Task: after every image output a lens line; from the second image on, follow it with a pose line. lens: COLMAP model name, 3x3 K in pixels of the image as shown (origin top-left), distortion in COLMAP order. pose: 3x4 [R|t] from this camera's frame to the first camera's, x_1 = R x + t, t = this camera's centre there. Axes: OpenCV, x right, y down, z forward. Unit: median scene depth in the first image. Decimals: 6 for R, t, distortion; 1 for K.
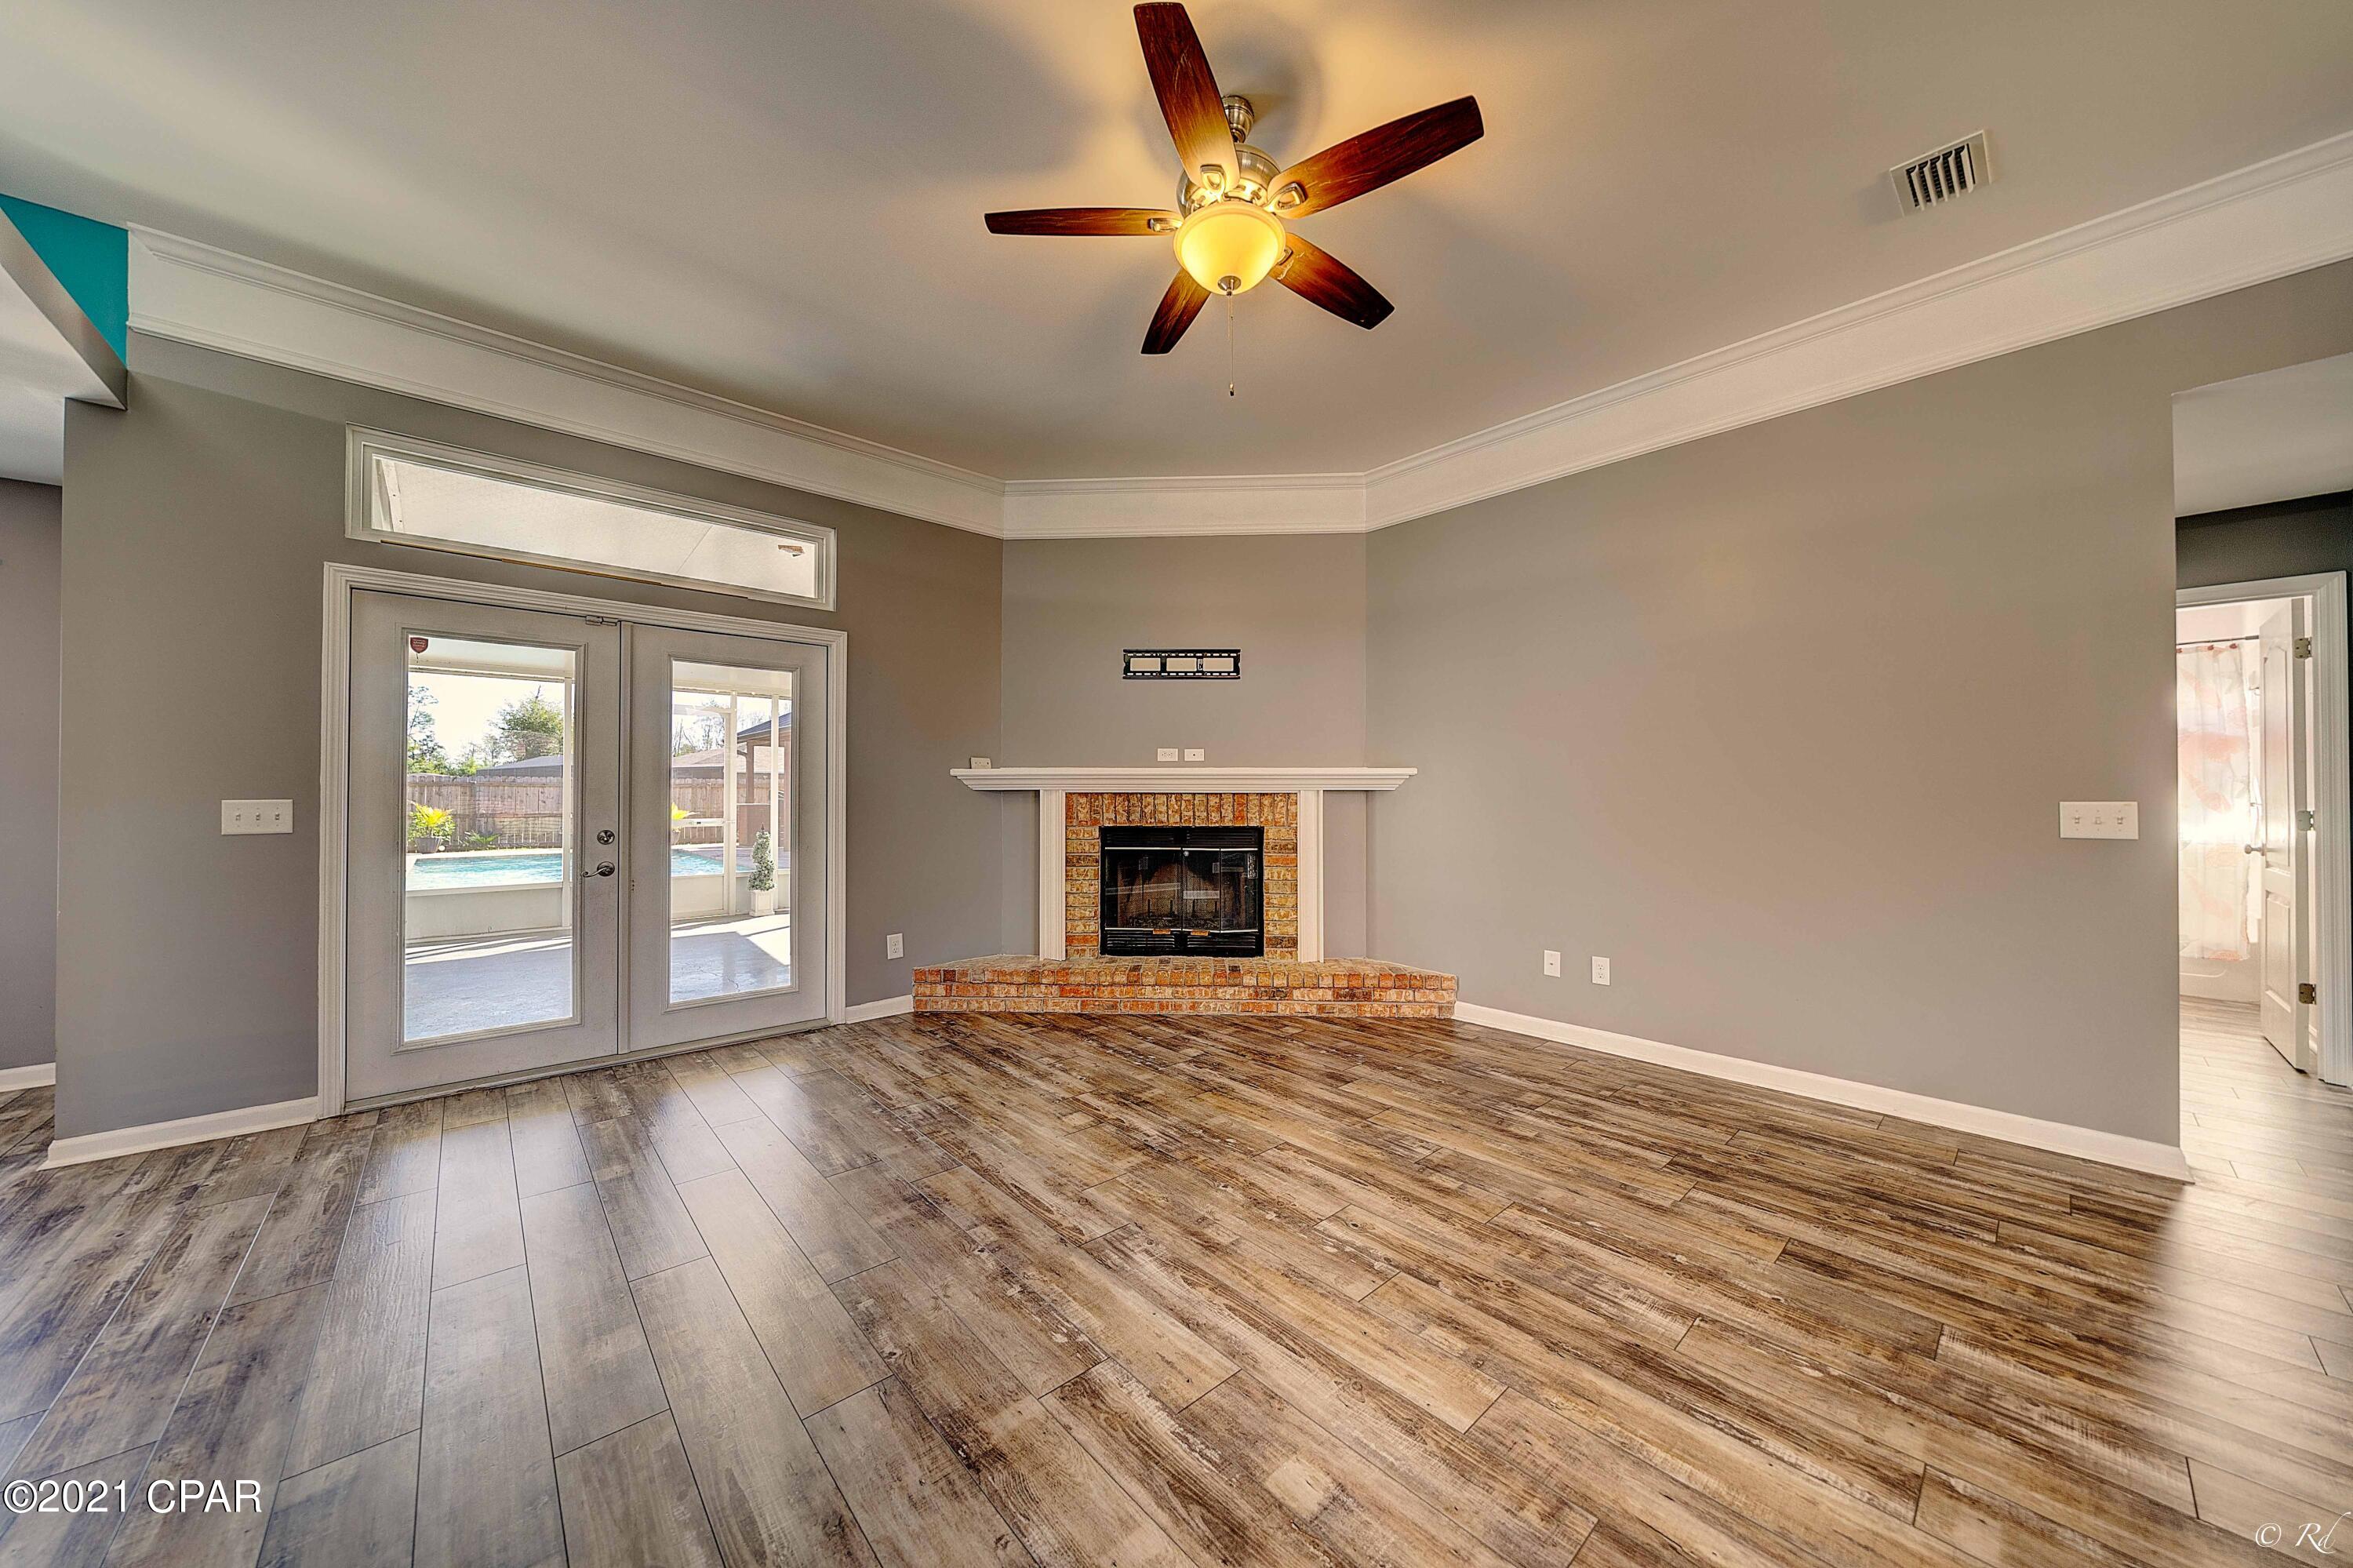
lens RADIAL K [[799.5, 0, 1173.2], [0, 799.5, 788.2], [0, 0, 1]] dist [-0.006329, -0.000122]
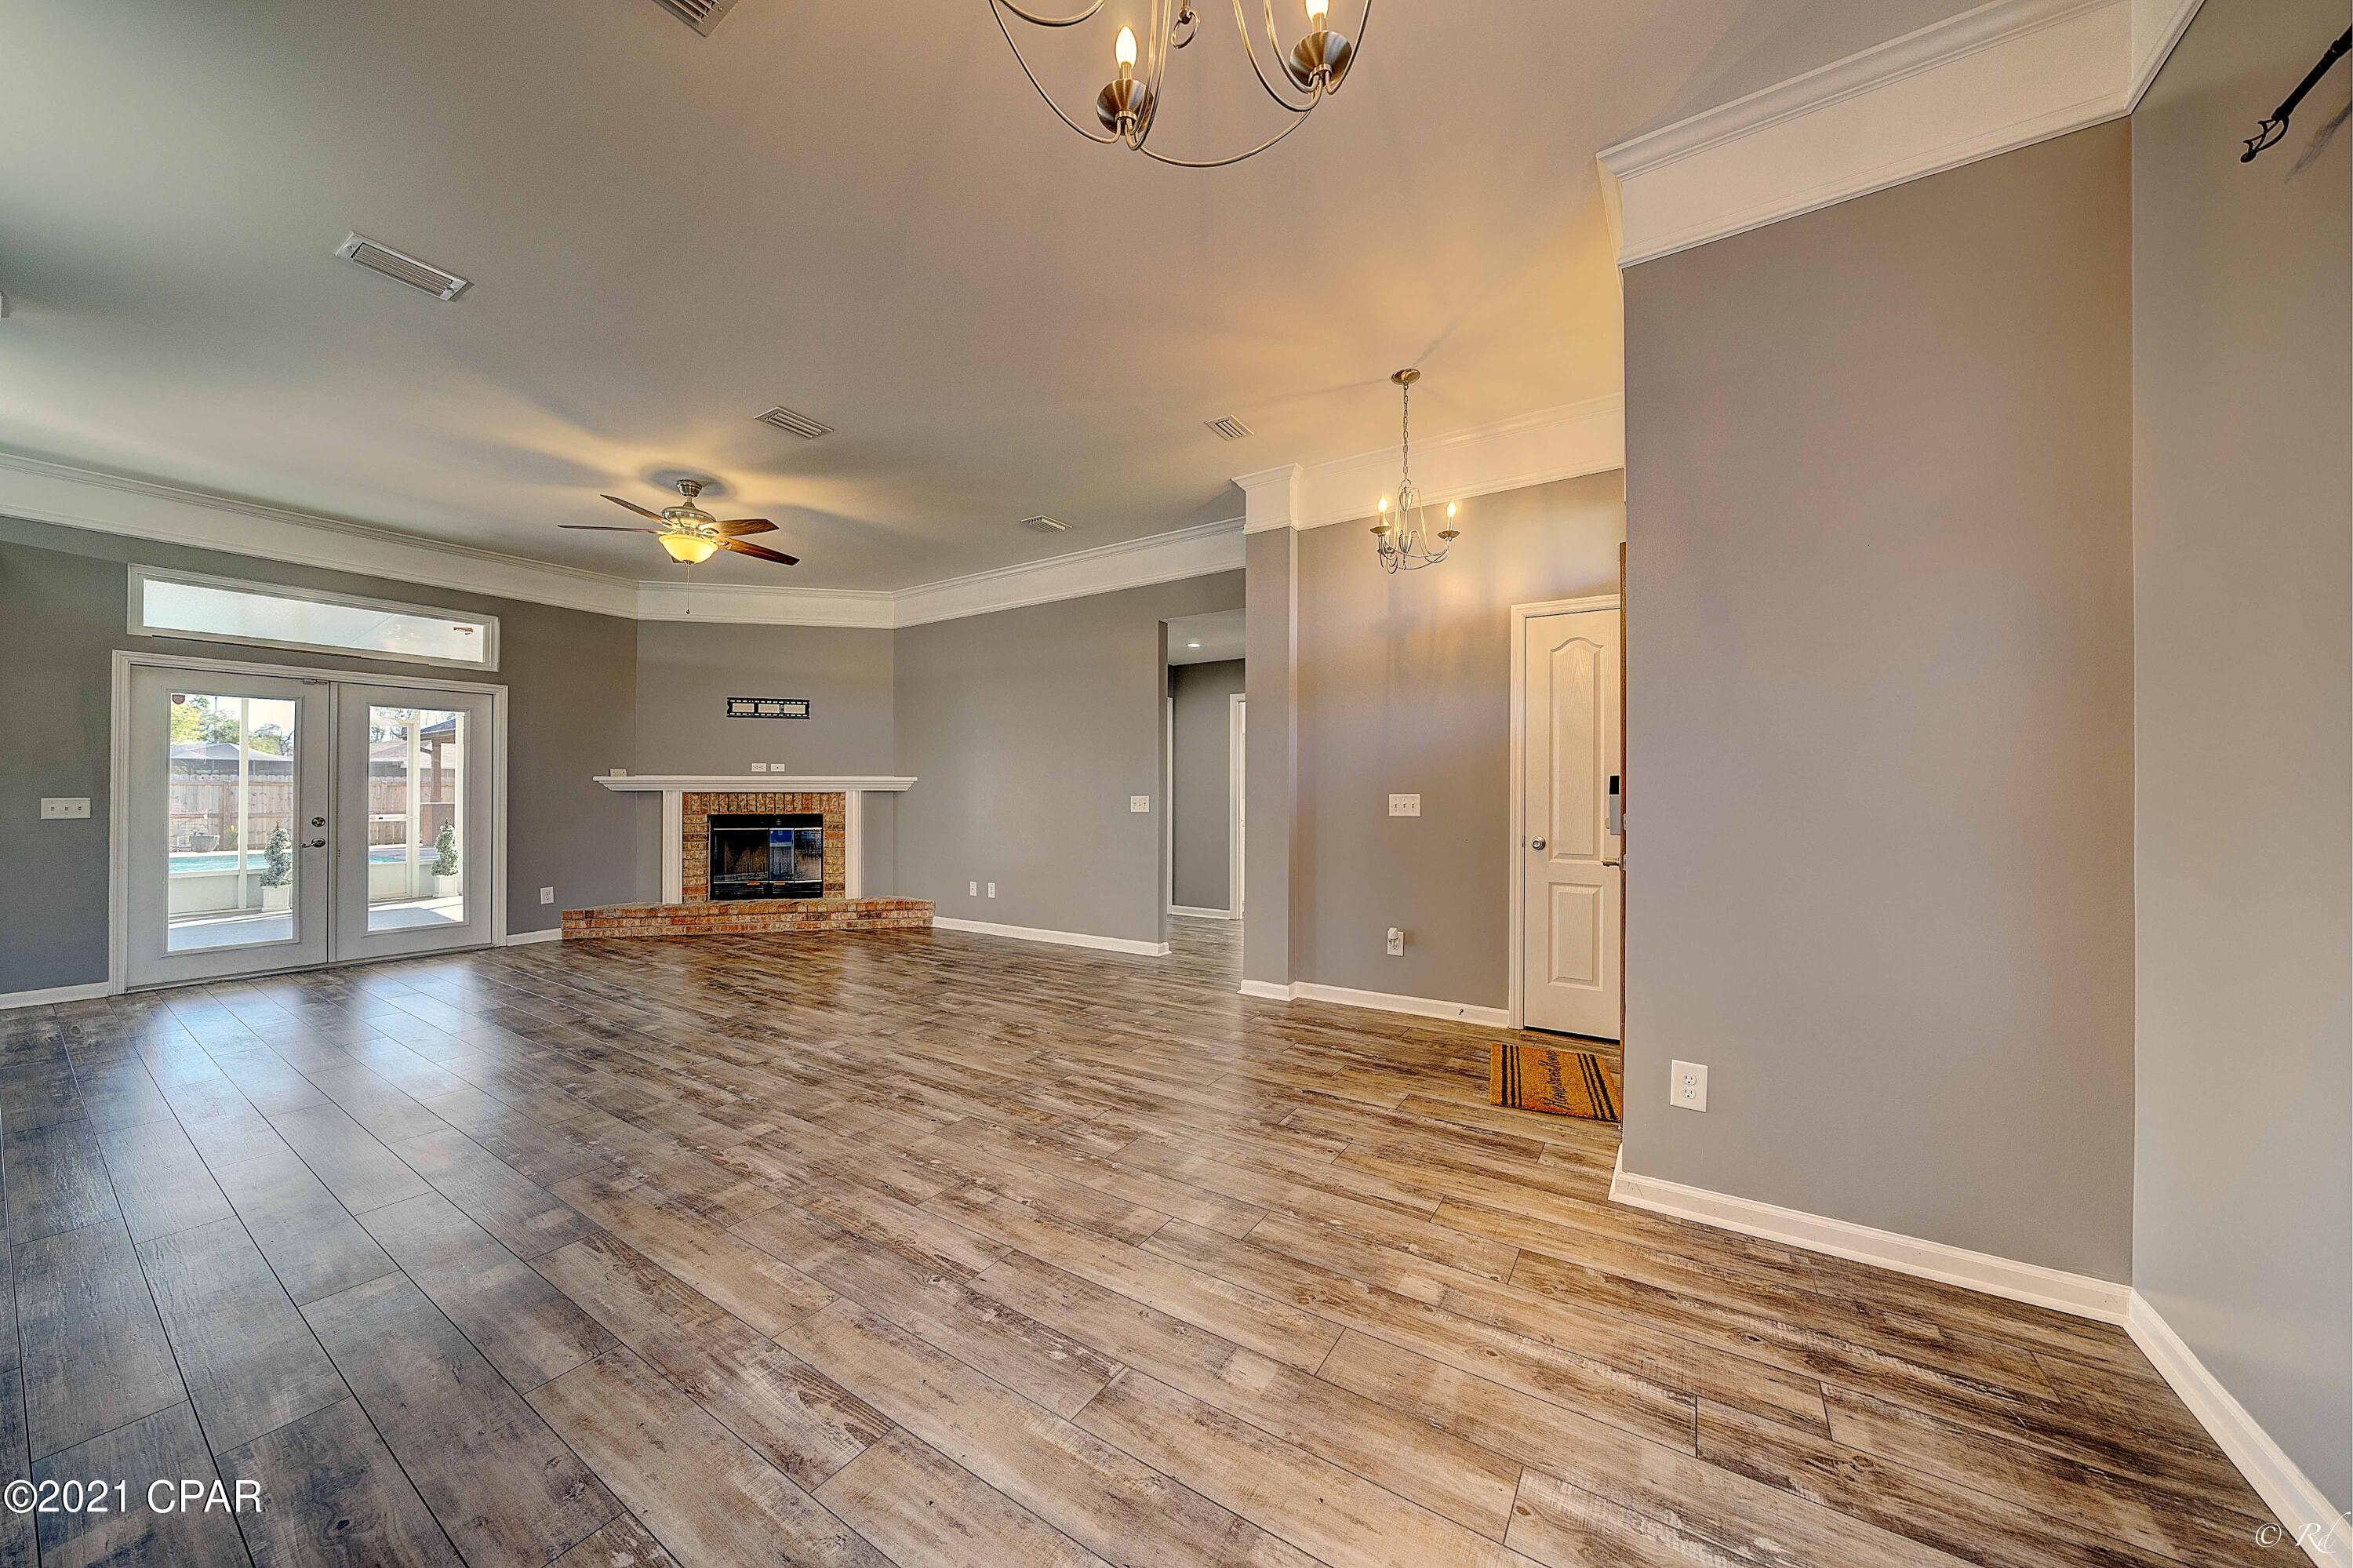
lens RADIAL K [[799.5, 0, 1173.2], [0, 799.5, 788.2], [0, 0, 1]] dist [-0.006329, -0.000122]
pose [[0.966797, 0.000134, 0.255546, 0.397567], [-0.000789, 0.999997, 0.002459, -0.007238], [-0.255545, -0.002579, 0.966794, -0.728180]]
